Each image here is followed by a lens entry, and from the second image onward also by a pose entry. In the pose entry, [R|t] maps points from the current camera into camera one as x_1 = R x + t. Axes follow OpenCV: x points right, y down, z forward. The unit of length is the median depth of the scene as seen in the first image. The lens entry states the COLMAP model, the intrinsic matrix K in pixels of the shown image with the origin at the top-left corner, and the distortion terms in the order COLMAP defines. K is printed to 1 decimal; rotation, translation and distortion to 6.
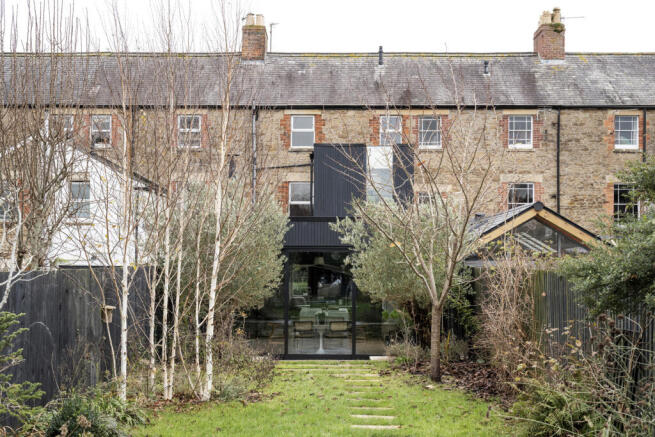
lens RADIAL K [[973.2, 0, 327.5], [0, 973.2, 218.5], [0, 0, 1]] dist [-0.016103, -0.017396]
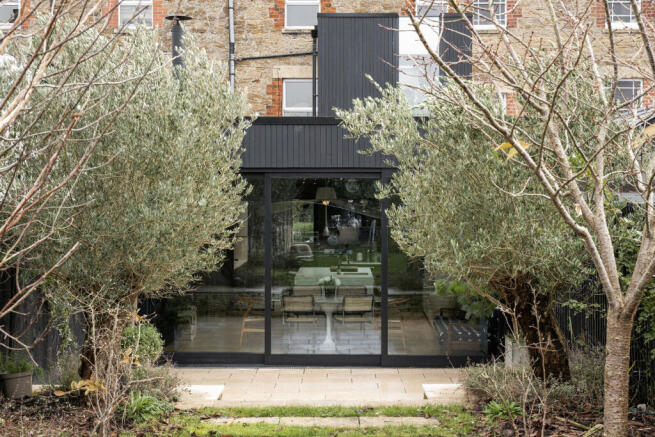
lens RADIAL K [[973.2, 0, 327.5], [0, 973.2, 218.5], [0, 0, 1]] dist [-0.016103, -0.017396]
pose [[0.999894, -0.003588, -0.014144, 0.001294], [0.004529, 0.997735, 0.067114, 0.016716], [0.013871, -0.067171, 0.997645, 0.360296]]
